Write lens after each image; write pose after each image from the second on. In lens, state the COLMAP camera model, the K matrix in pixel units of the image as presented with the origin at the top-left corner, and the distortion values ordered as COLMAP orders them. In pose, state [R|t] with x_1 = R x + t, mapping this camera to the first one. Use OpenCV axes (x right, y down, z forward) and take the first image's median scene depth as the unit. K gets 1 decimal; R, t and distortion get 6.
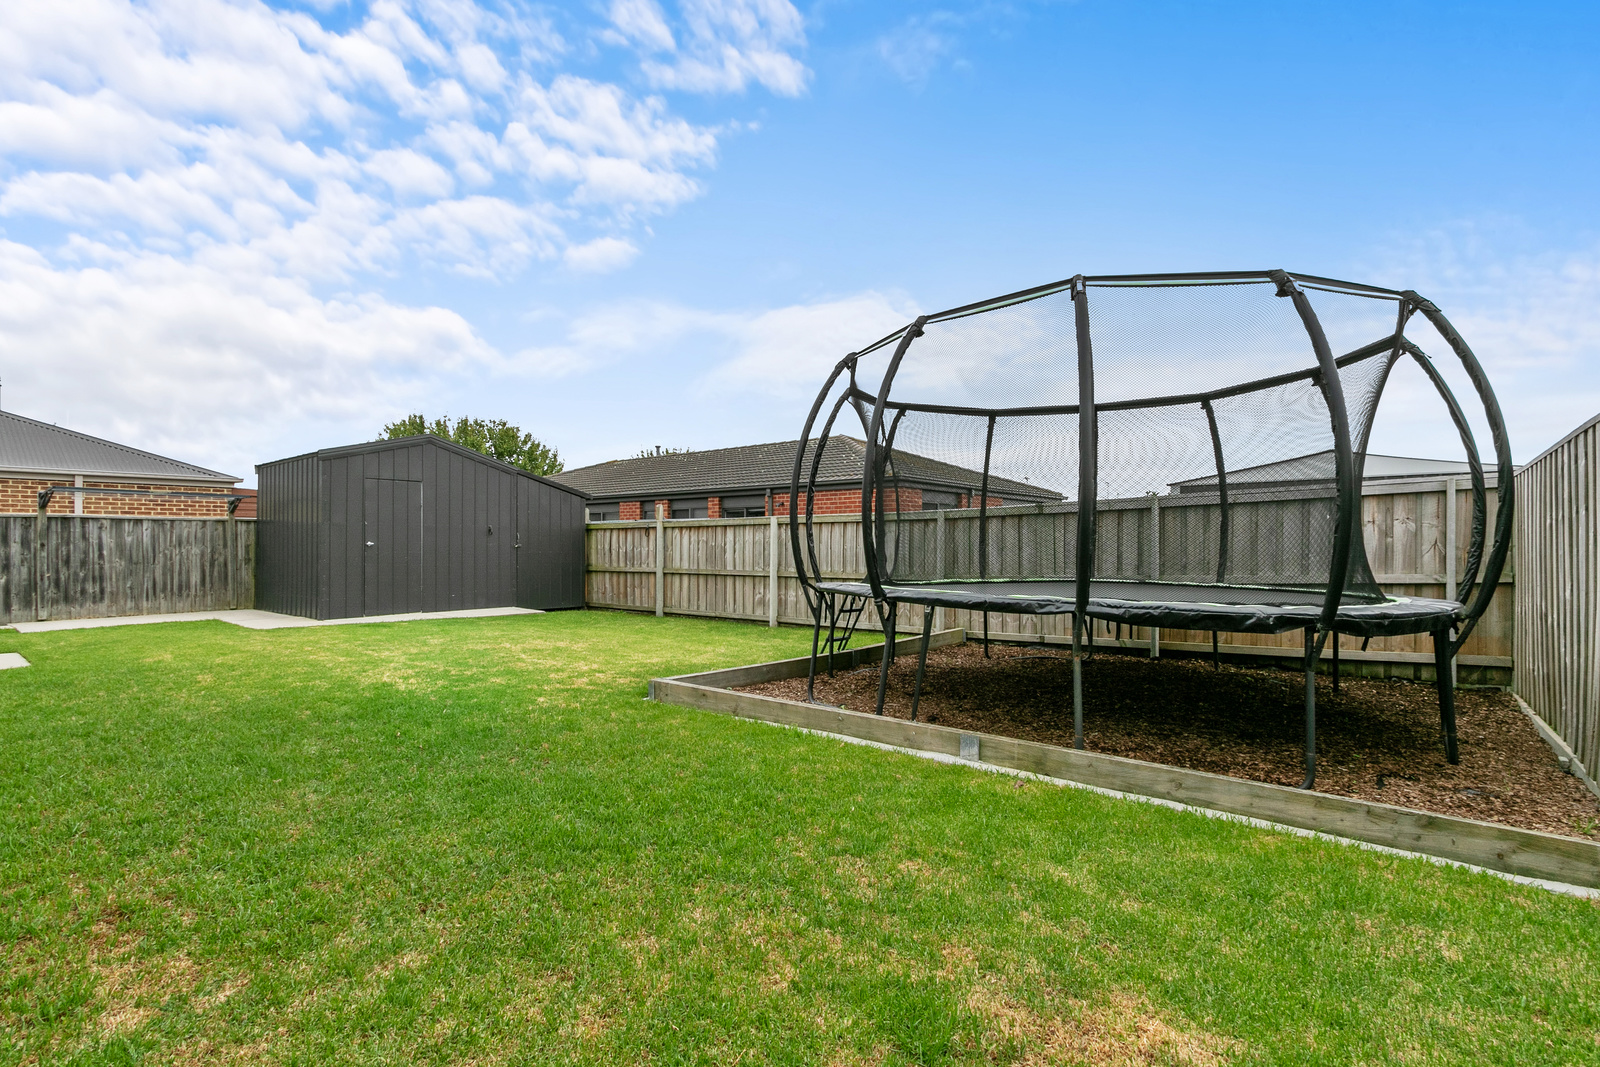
lens RADIAL K [[727.7, 0, 787.7], [0, 727.7, 533.7], [0, 0, 1]] dist [0.003587, 0.000394]
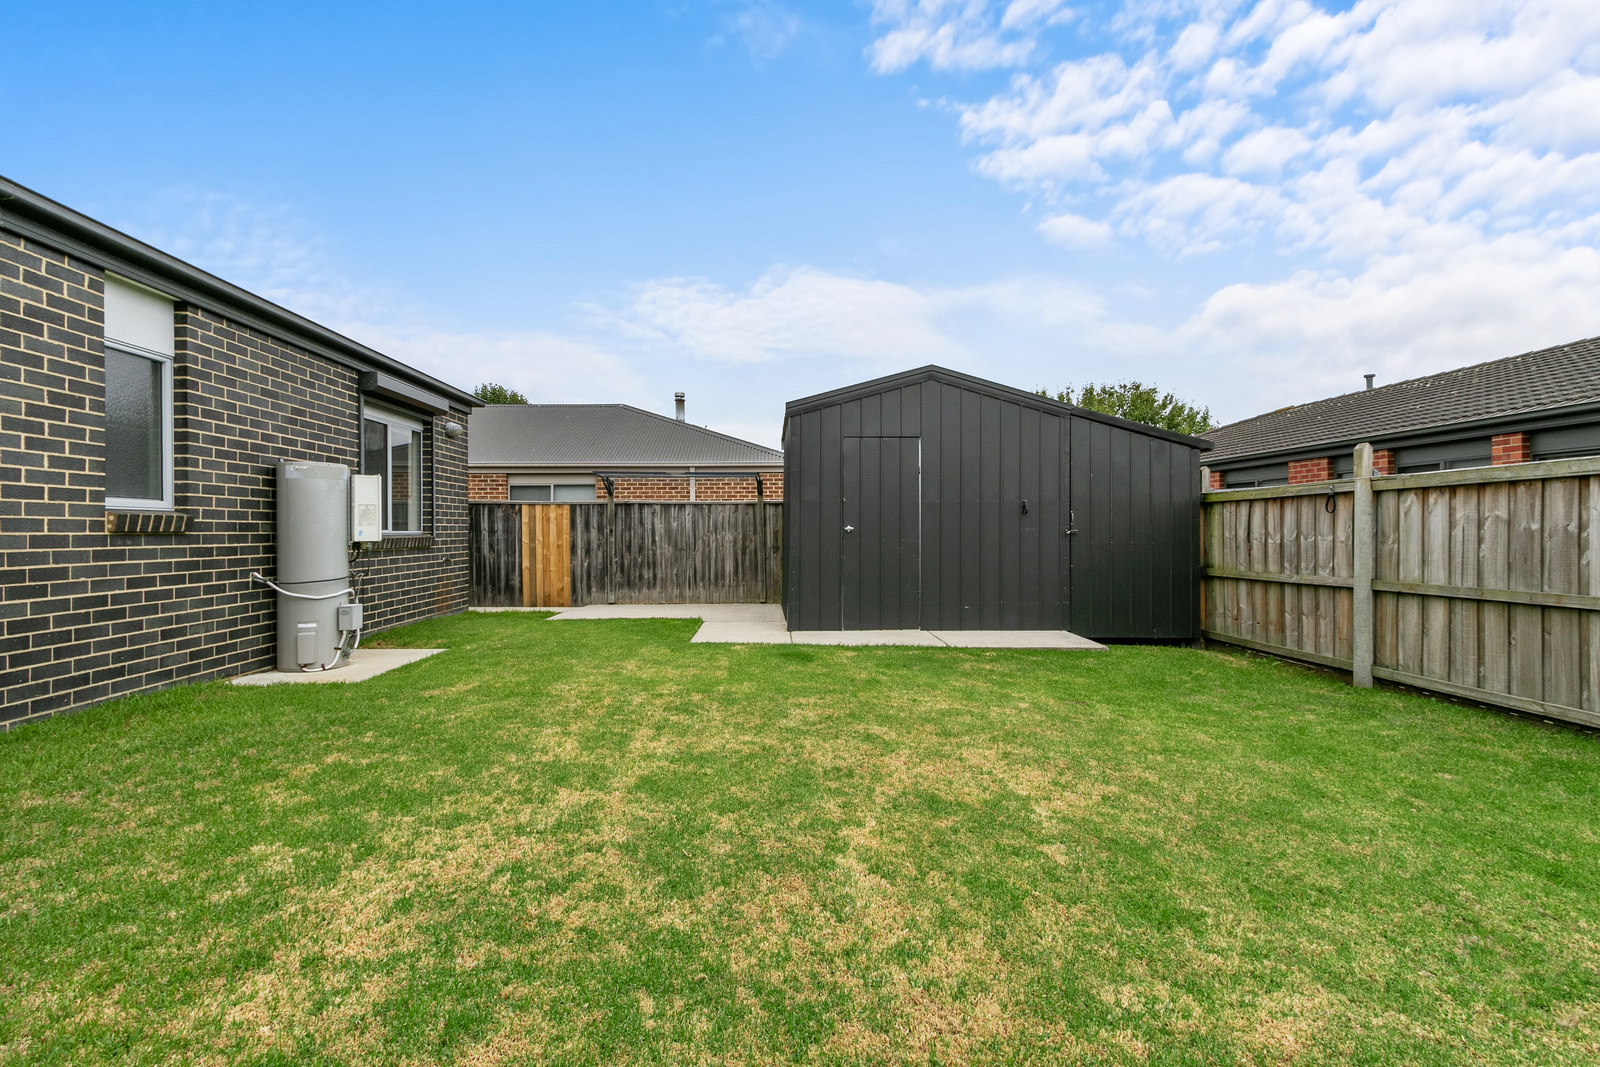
lens RADIAL K [[727.7, 0, 787.7], [0, 727.7, 533.7], [0, 0, 1]] dist [0.003587, 0.000394]
pose [[0.655910, 0.001522, -0.754838, -0.067498], [0.010314, 0.999887, 0.010978, 0.009322], [0.754769, -0.014986, 0.655820, 0.431918]]
